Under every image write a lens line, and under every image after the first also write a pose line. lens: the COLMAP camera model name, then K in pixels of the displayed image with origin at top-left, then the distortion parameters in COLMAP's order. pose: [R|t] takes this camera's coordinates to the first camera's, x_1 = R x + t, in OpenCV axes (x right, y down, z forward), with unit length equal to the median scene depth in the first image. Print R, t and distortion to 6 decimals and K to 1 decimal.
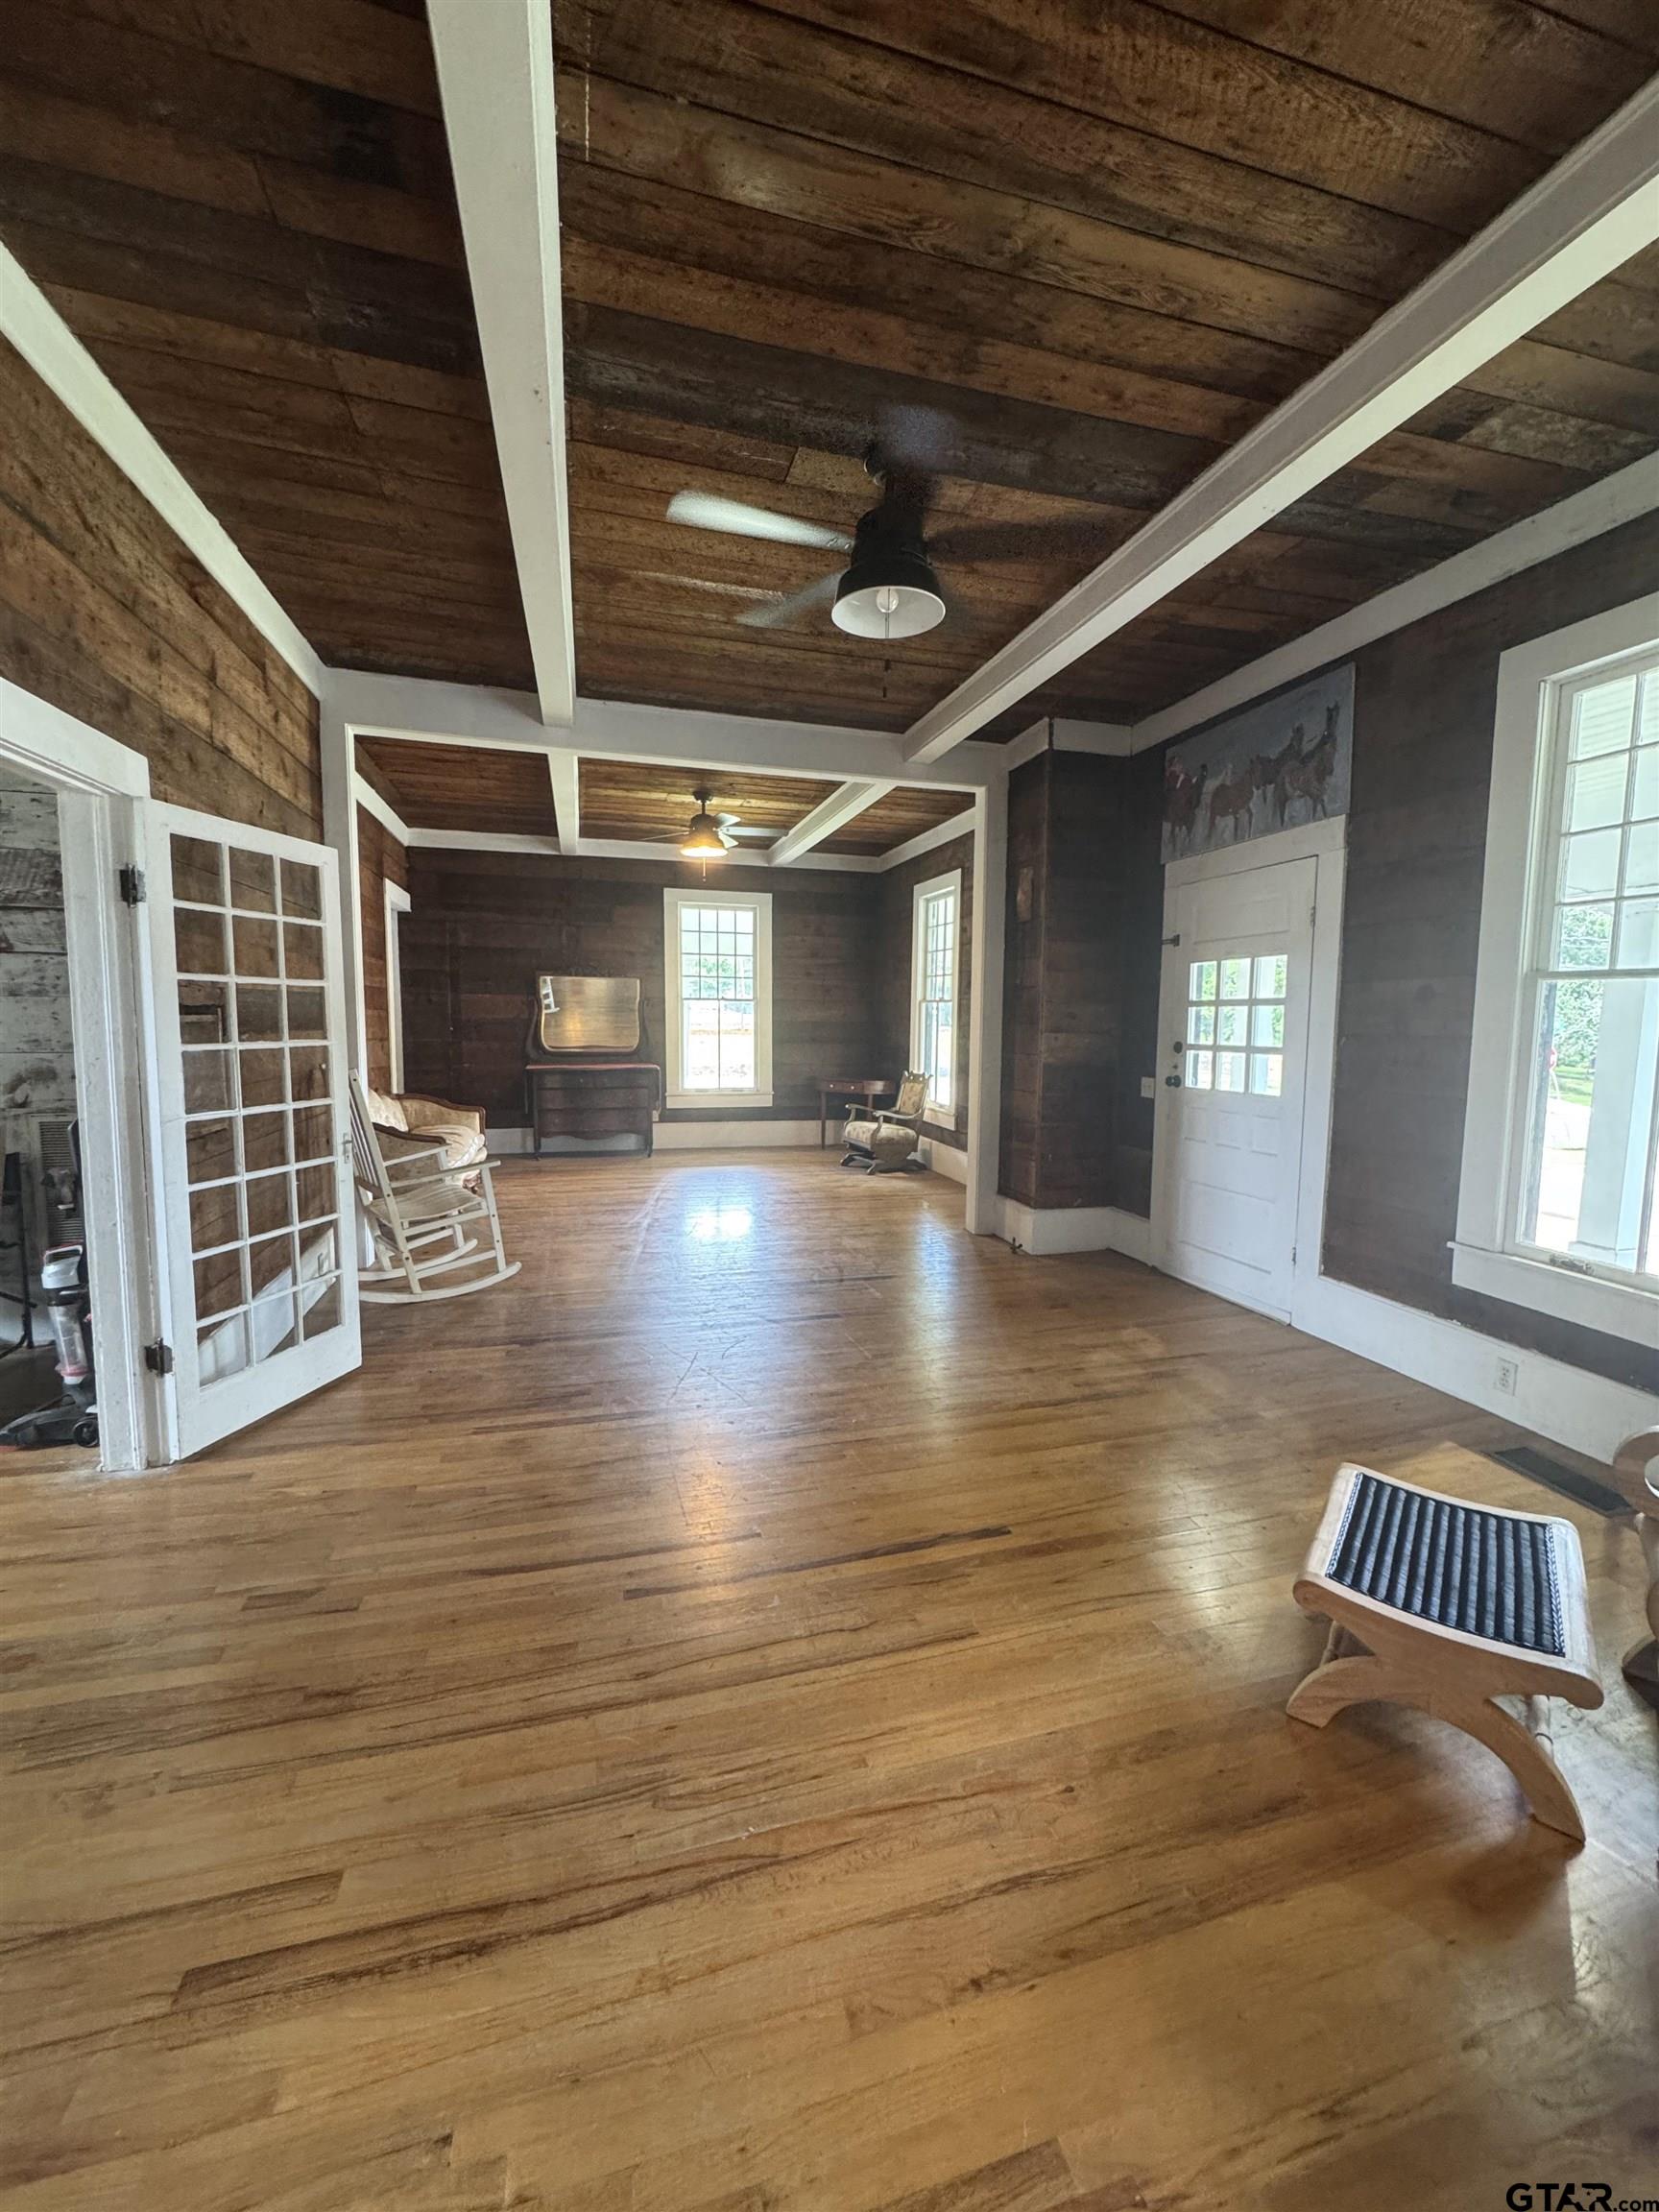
lens RADIAL K [[889.0, 0, 835.8], [0, 889.0, 1102.2], [0, 0, 1]] dist [-0.001623, -0.000143]
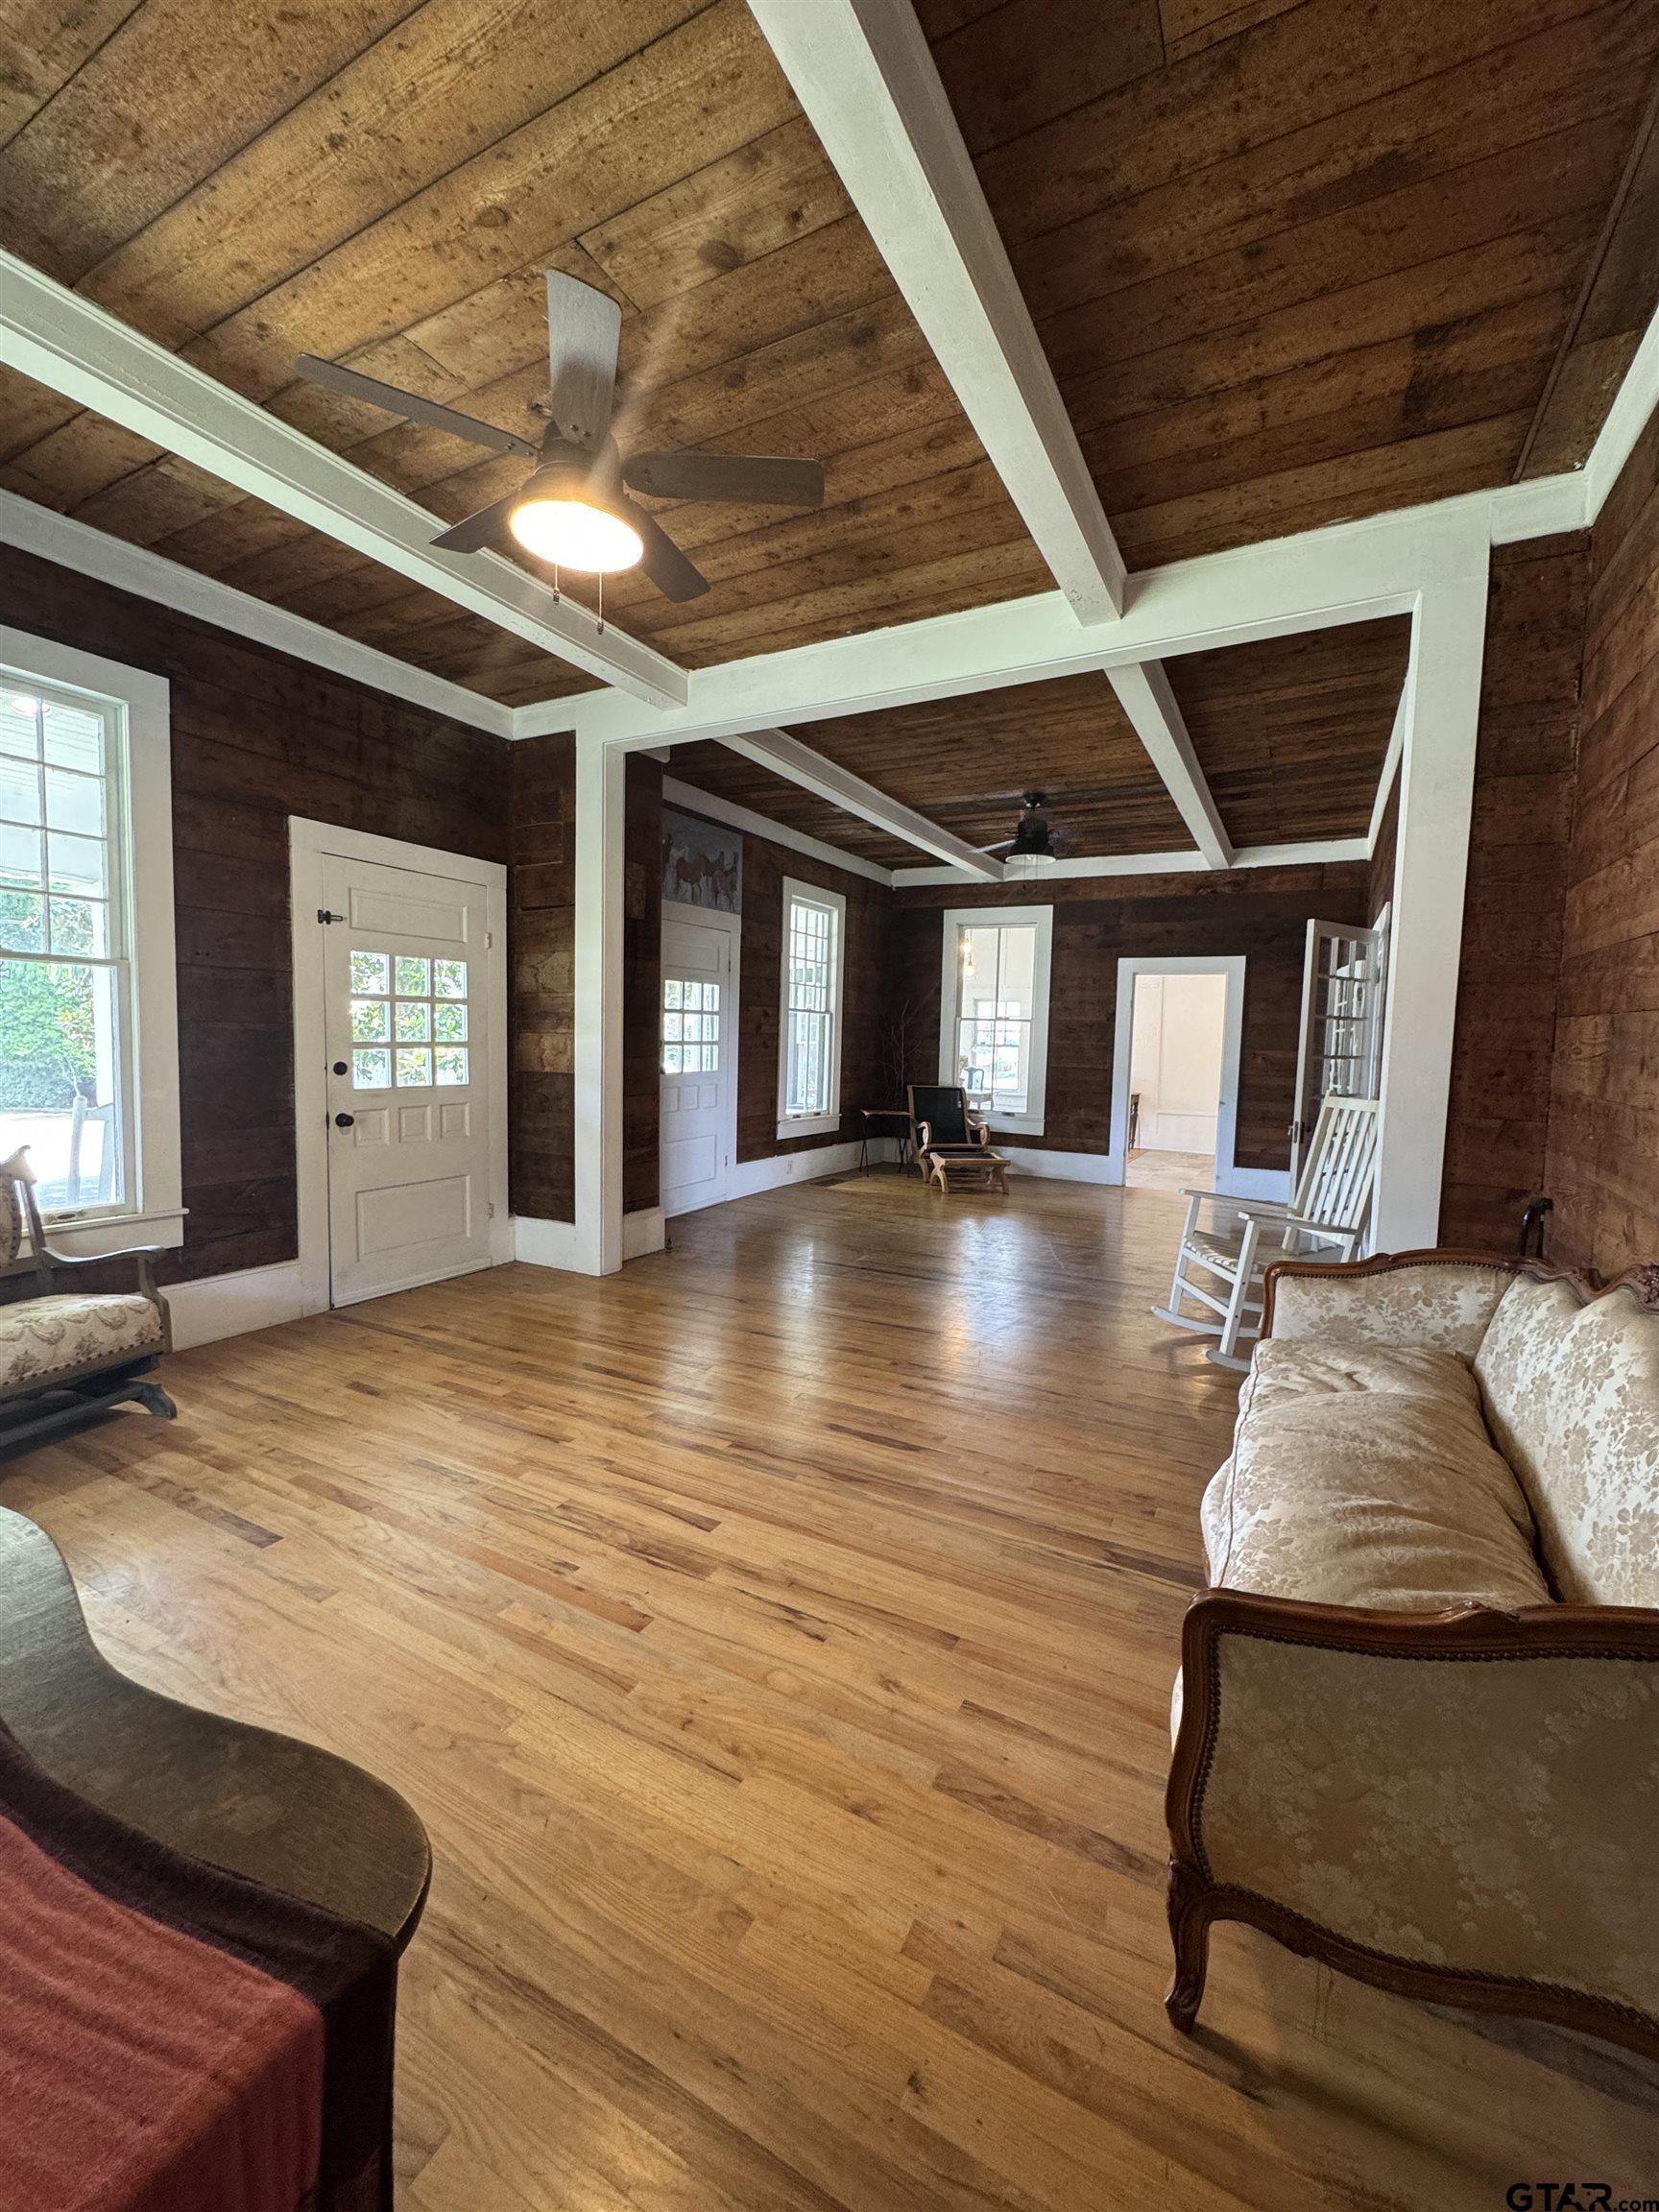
lens RADIAL K [[889.0, 0, 834.9], [0, 889.0, 1106.4], [0, 0, 1]] dist [-0.001623, -0.000143]
pose [[-0.711722, -0.087818, 0.696950, -0.868583], [0.028359, 0.987754, 0.153420, -0.199596], [-0.701888, 0.128957, -0.700516, 2.127013]]
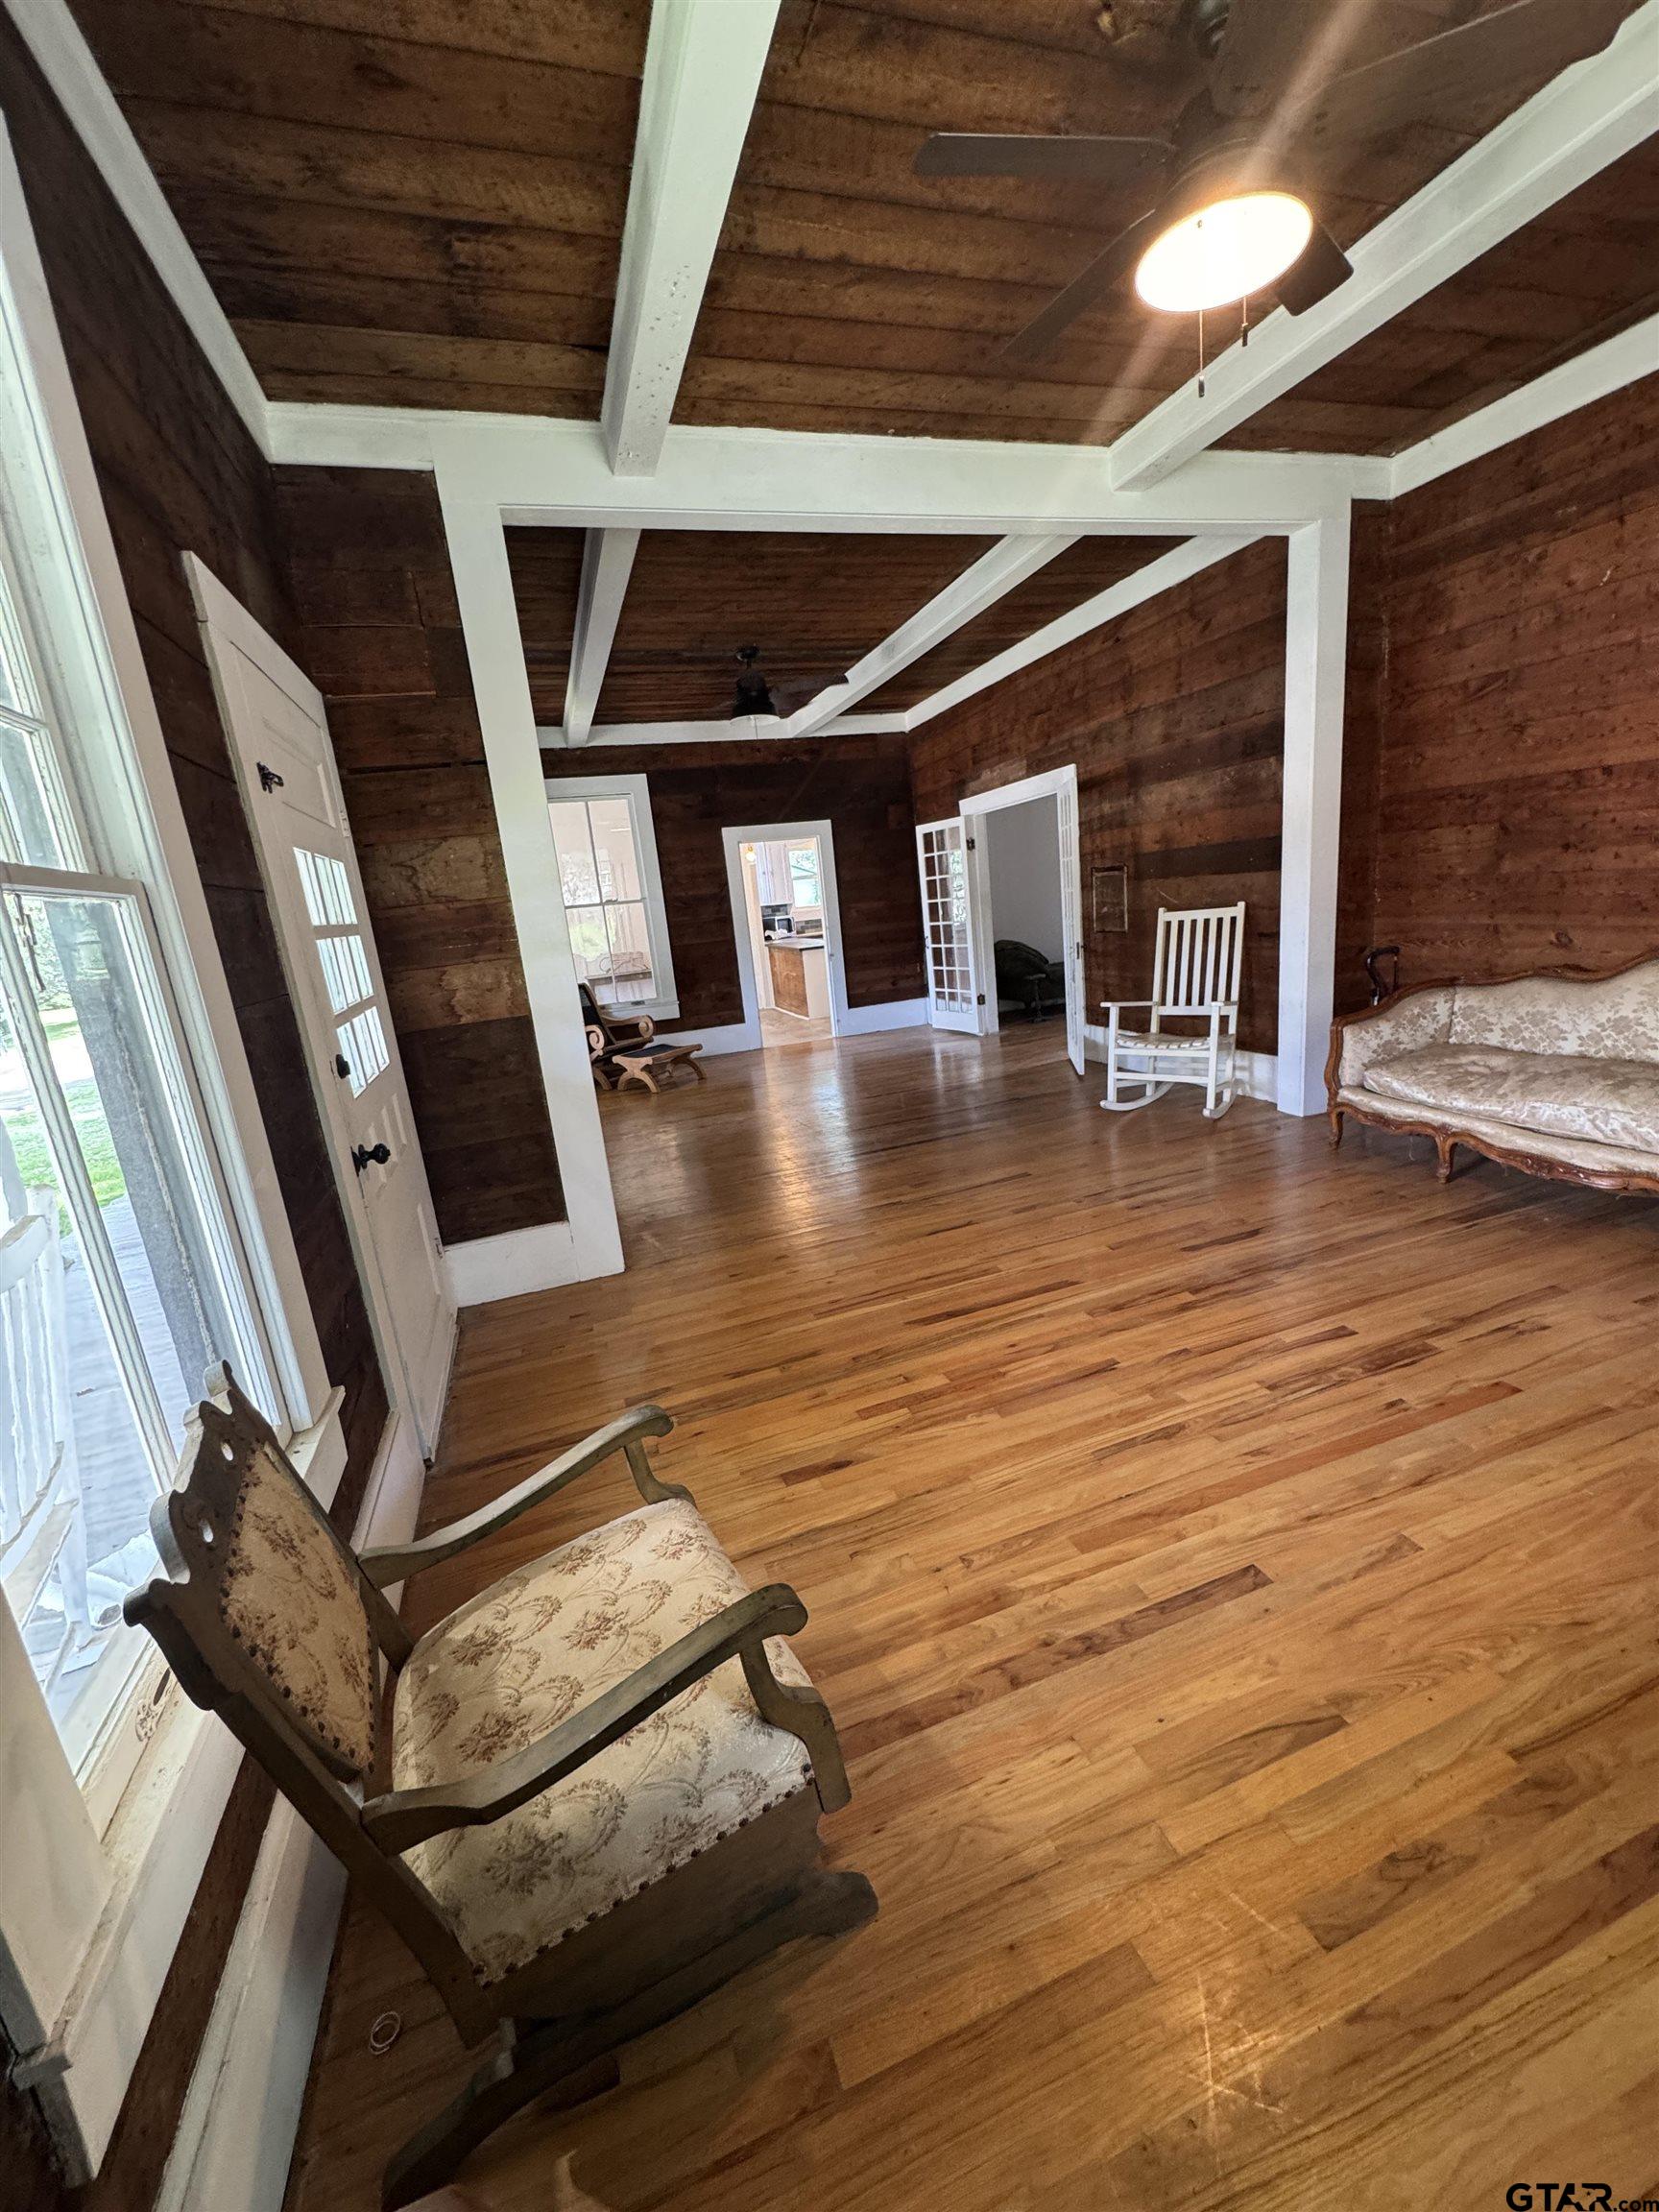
lens RADIAL K [[889.0, 0, 831.4], [0, 889.0, 1105.5], [0, 0, 1]] dist [-0.001623, -0.000143]
pose [[-0.995529, 0.091993, -0.021447, -0.069707], [0.080385, 0.944301, 0.319114, -0.231222], [0.049609, 0.315963, -0.947474, 2.349336]]
